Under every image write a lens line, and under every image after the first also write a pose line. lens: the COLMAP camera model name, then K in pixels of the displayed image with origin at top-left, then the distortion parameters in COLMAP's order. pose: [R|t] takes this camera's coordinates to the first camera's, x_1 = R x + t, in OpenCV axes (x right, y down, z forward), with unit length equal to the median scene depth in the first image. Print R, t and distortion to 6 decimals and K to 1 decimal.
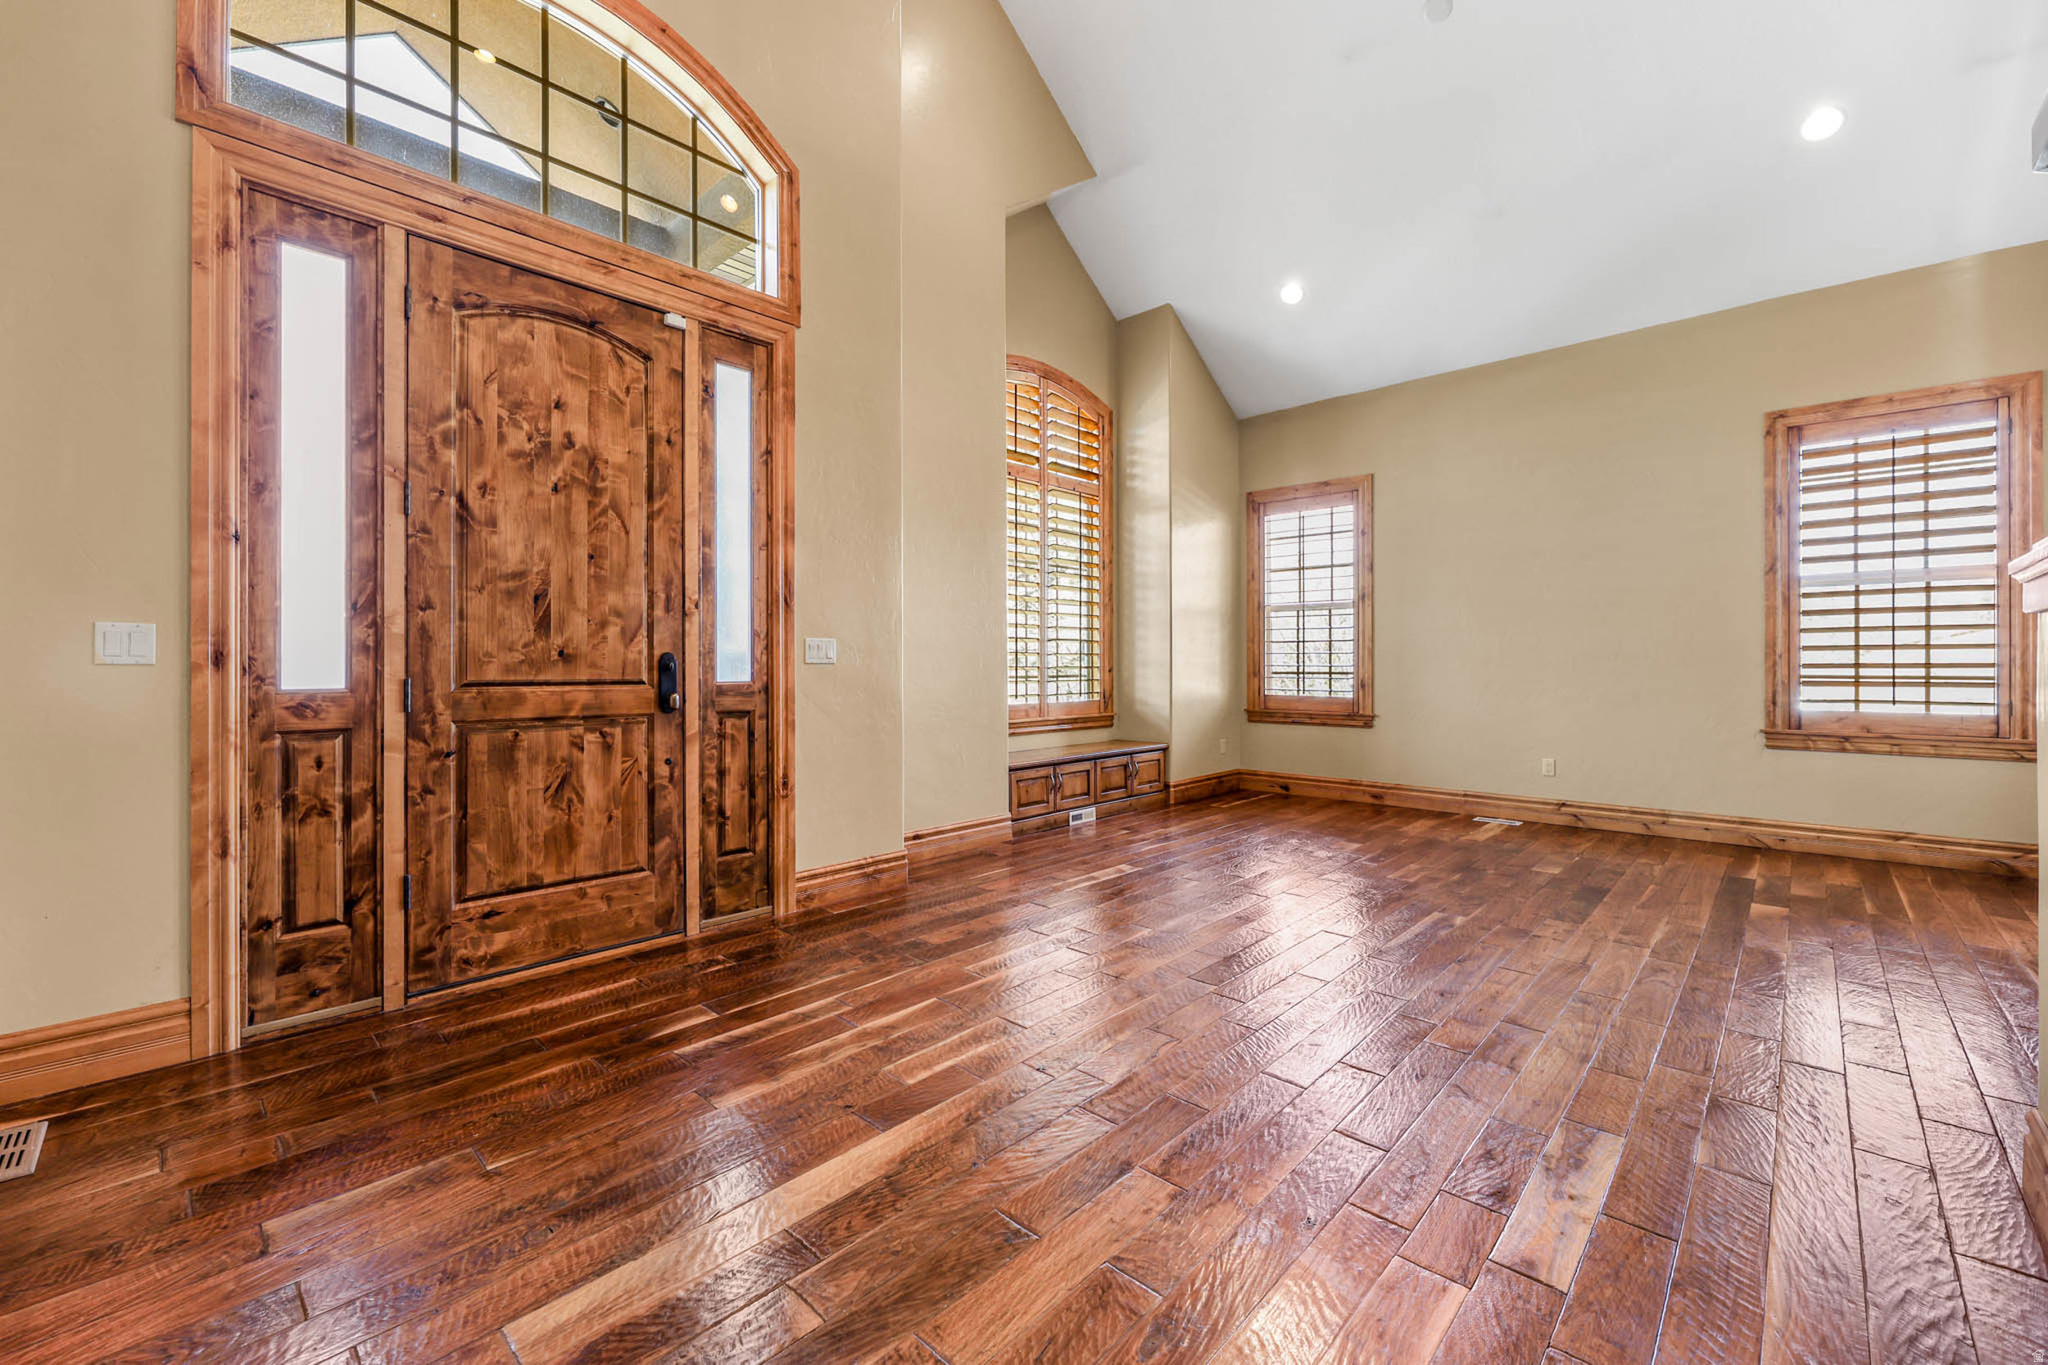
lens RADIAL K [[837.8, 0, 1017.0], [0, 837.8, 661.0], [0, 0, 1]] dist [0.001267, 0.000064]
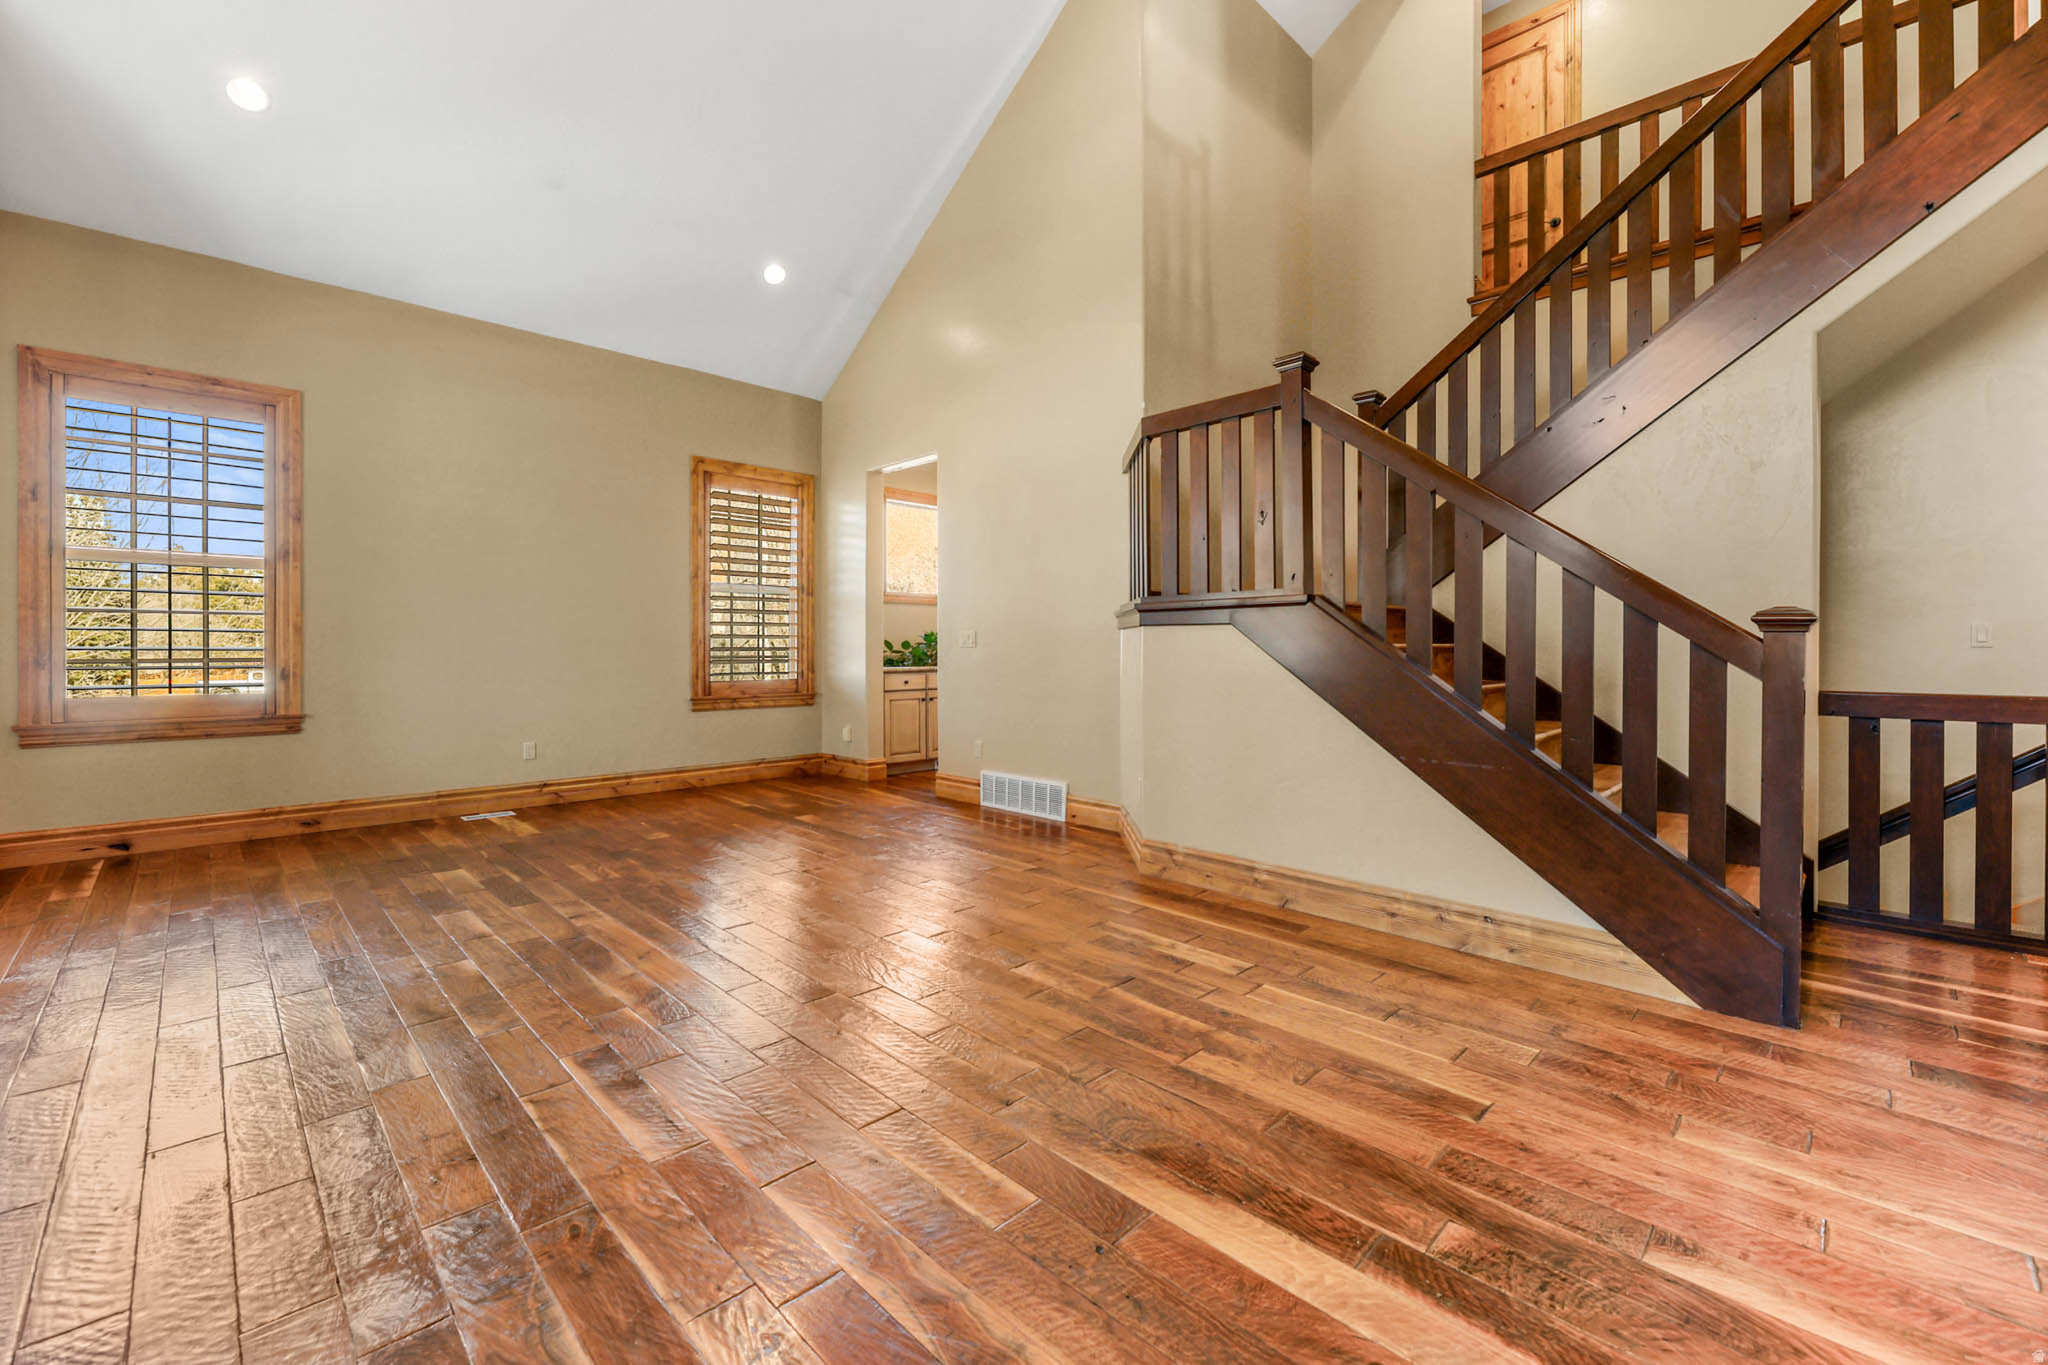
lens RADIAL K [[837.8, 0, 1017.0], [0, 837.8, 661.0], [0, 0, 1]] dist [0.001267, 0.000064]
pose [[0.032566, -0.016010, 0.999341, -0.405920], [-0.004951, 0.999857, 0.016180, 0.000612], [-0.999457, -0.005474, 0.032482, 0.456289]]
